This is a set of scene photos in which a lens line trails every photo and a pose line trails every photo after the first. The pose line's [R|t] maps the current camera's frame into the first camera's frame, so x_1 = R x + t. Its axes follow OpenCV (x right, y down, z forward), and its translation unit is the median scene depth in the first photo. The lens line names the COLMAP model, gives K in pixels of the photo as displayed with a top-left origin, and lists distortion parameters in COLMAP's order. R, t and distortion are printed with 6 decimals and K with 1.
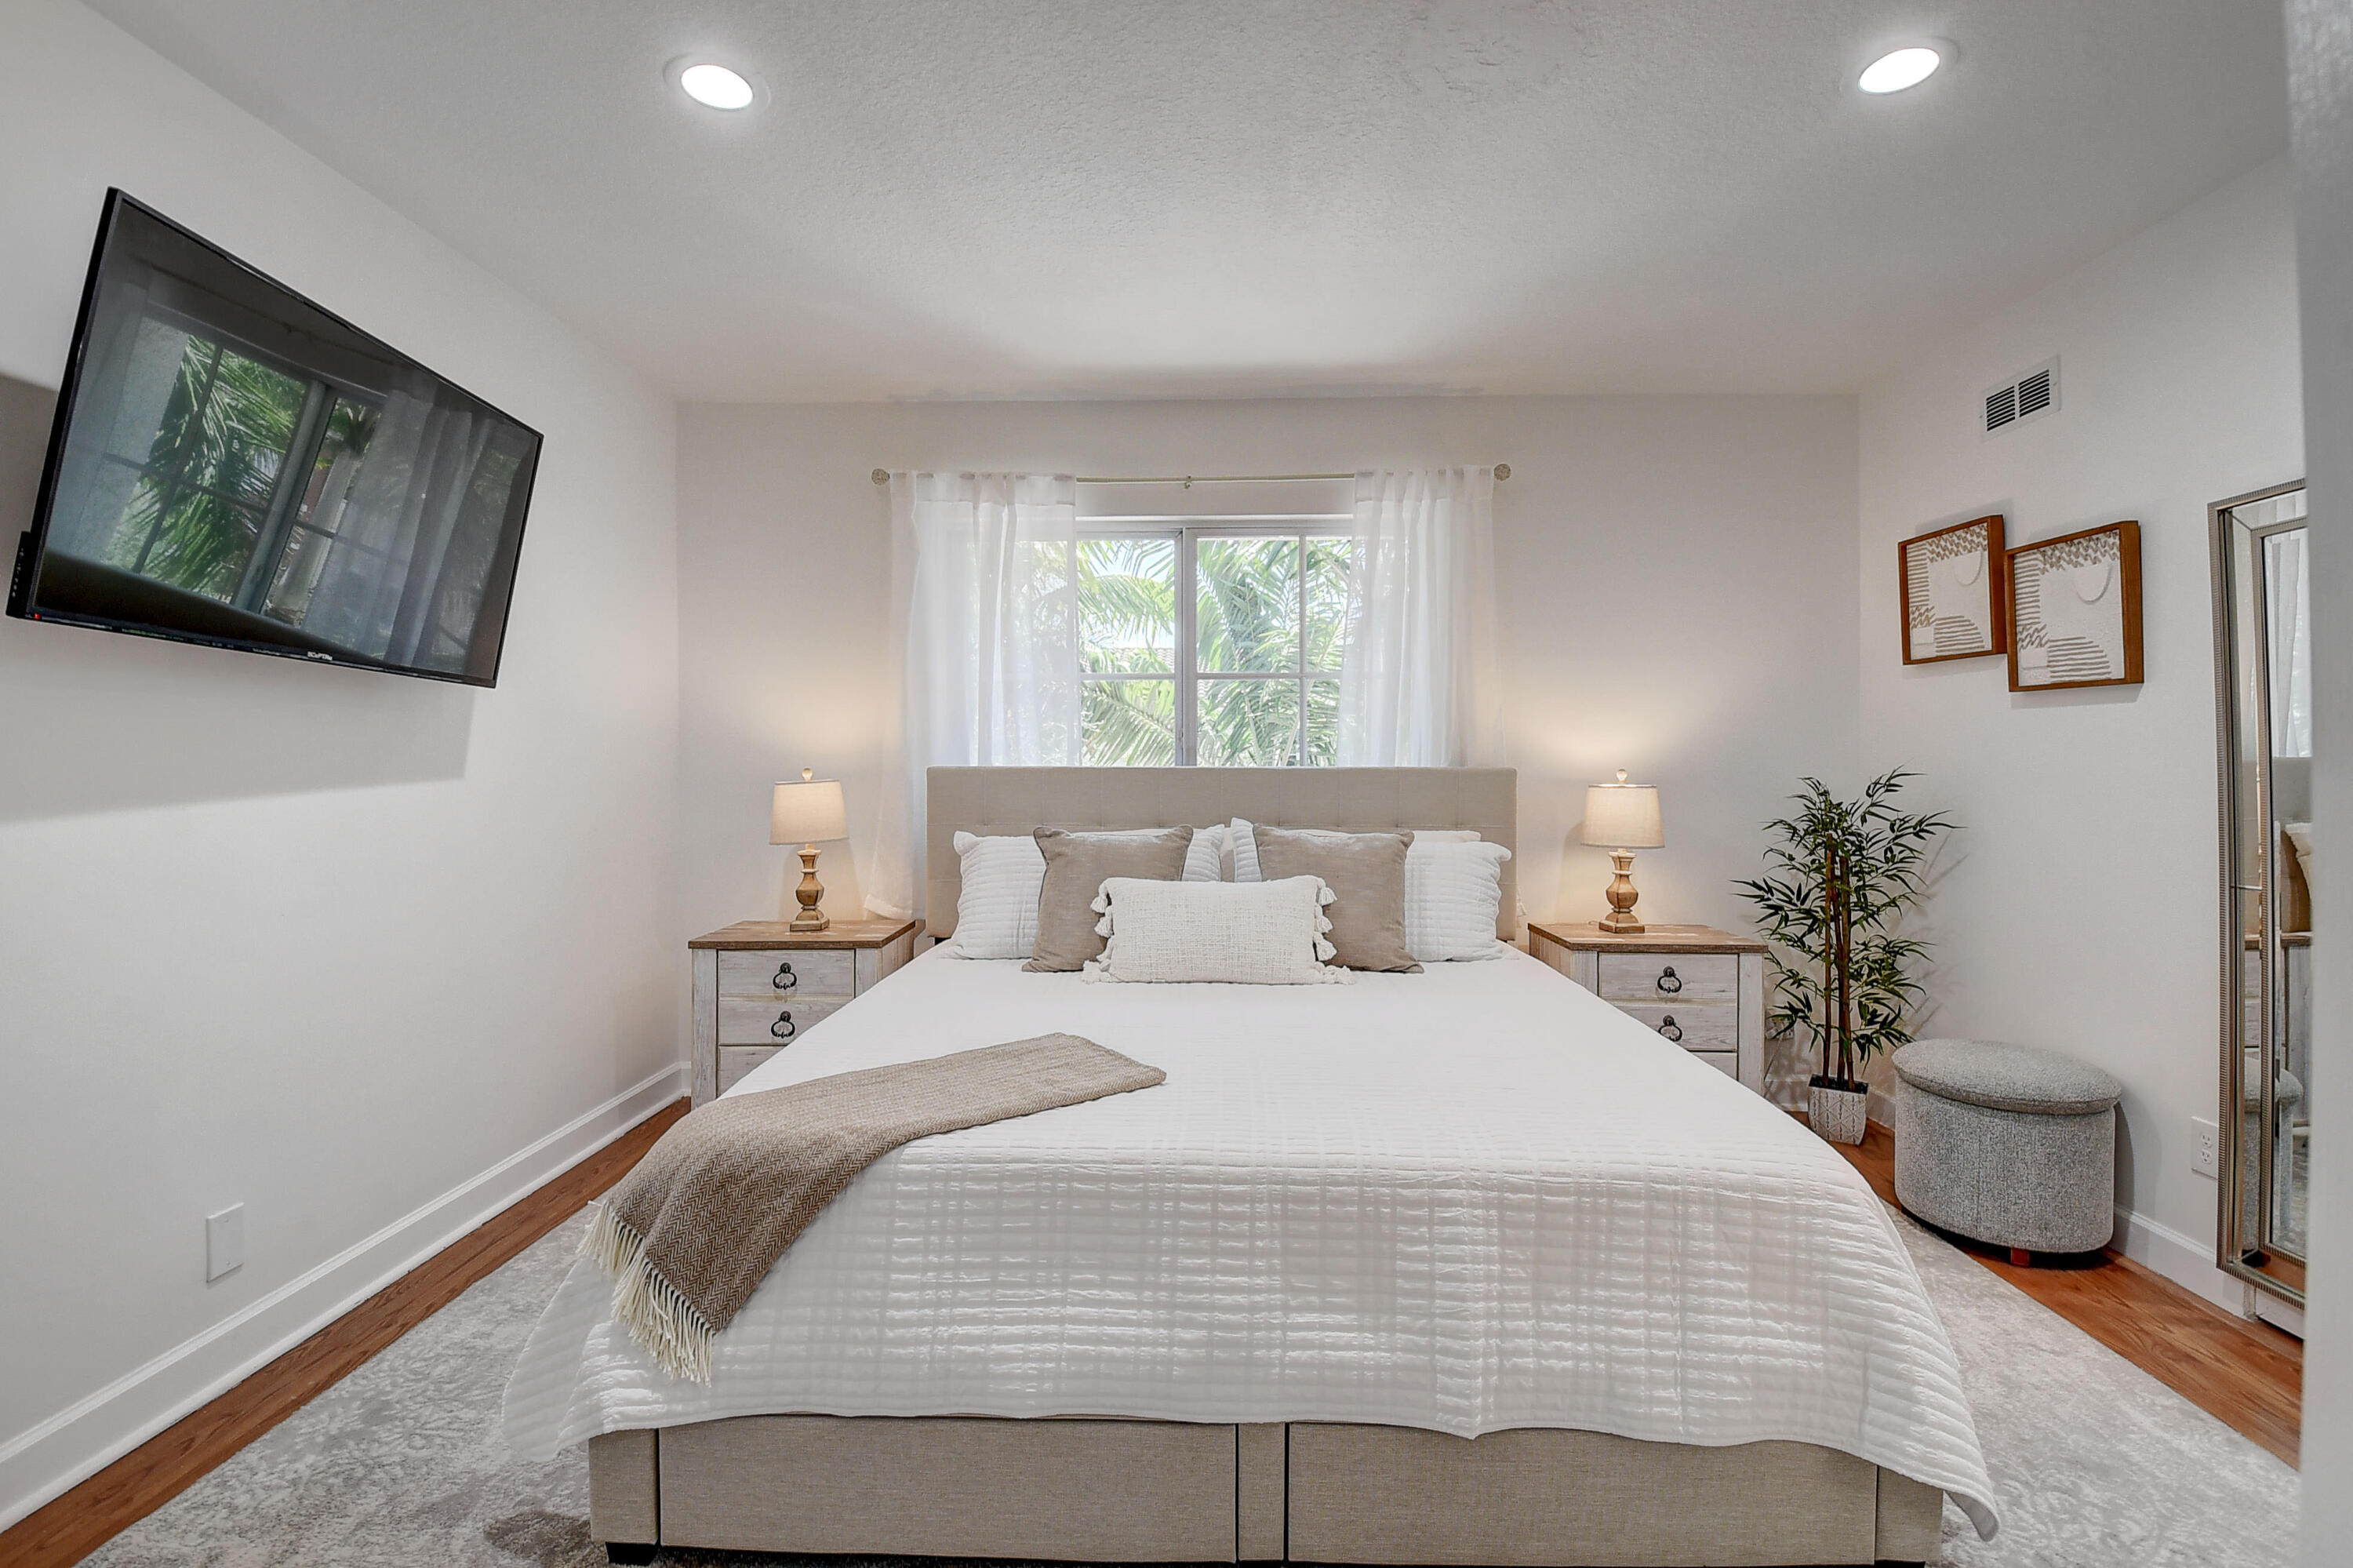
lens RADIAL K [[1055.5, 0, 1171.8], [0, 1055.5, 753.4], [0, 0, 1]] dist [0.037180, -0.052532]
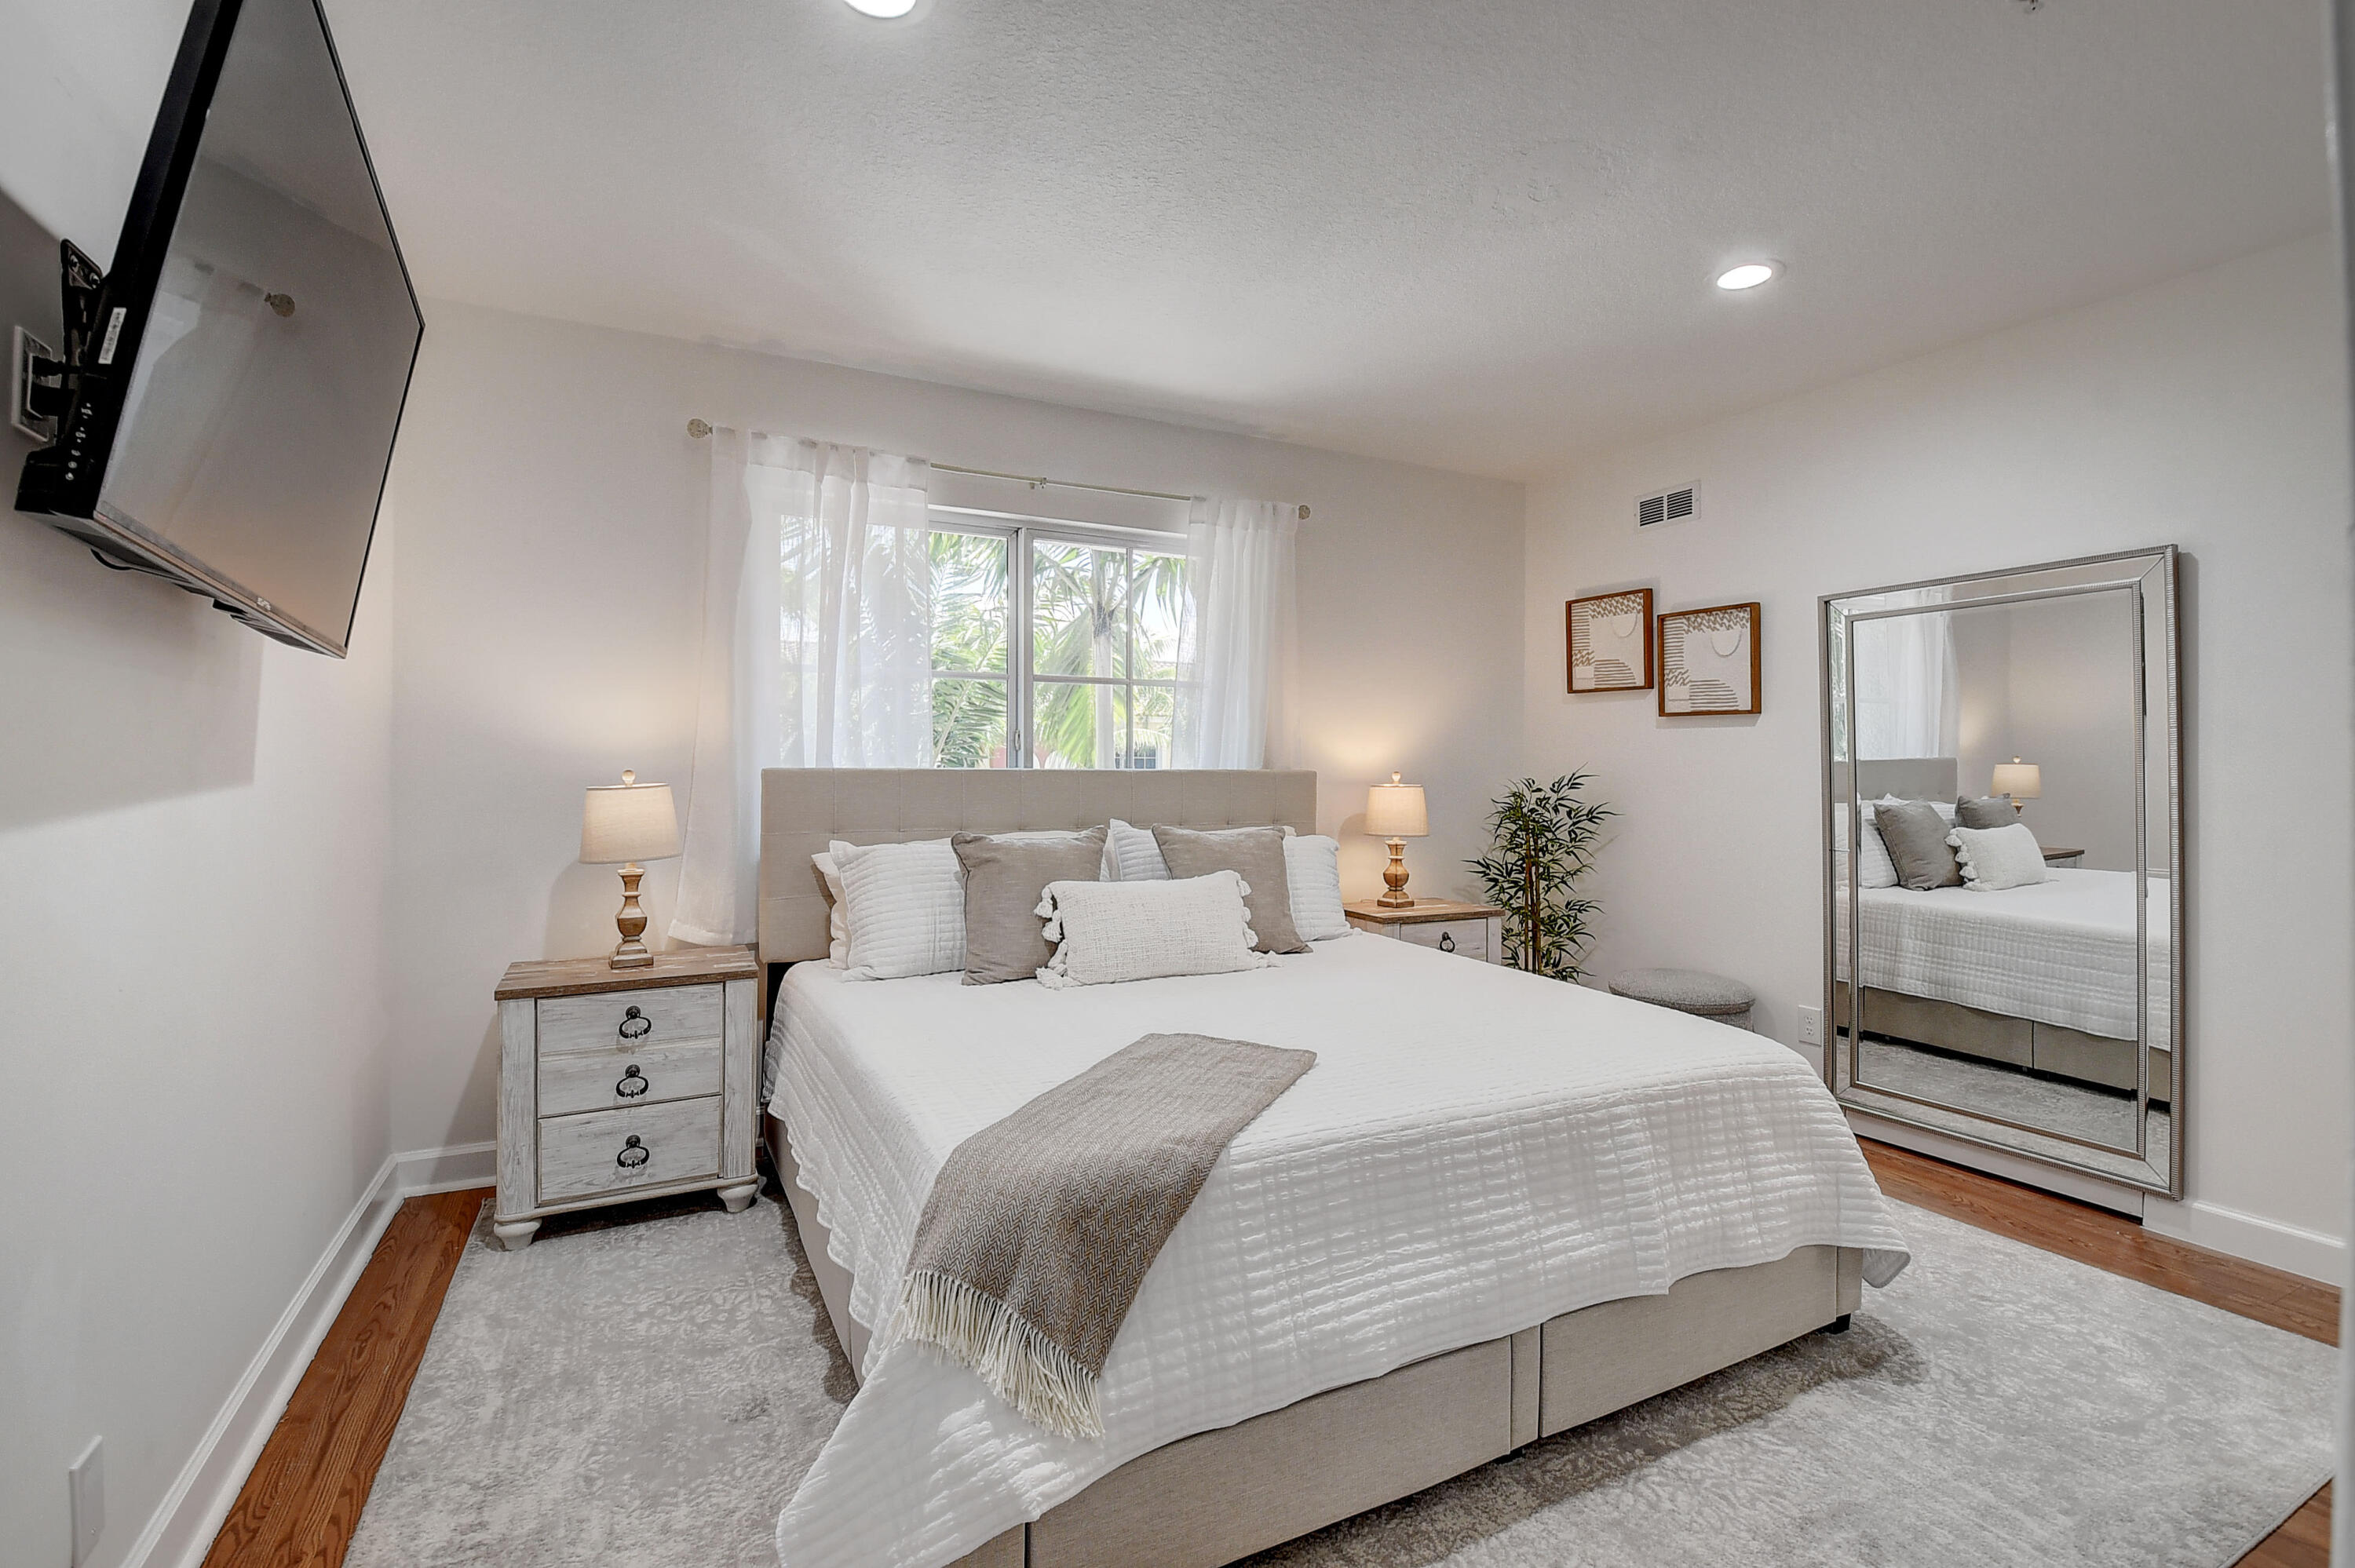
lens RADIAL K [[1056.3, 0, 1172.8], [0, 1056.3, 753.3], [0, 0, 1]] dist [0.037180, -0.052532]
pose [[0.876011, 0.009054, 0.482206, -0.461467], [-0.008313, 0.999959, -0.003673, 0.000802], [-0.482220, -0.000792, 0.876050, 0.086793]]
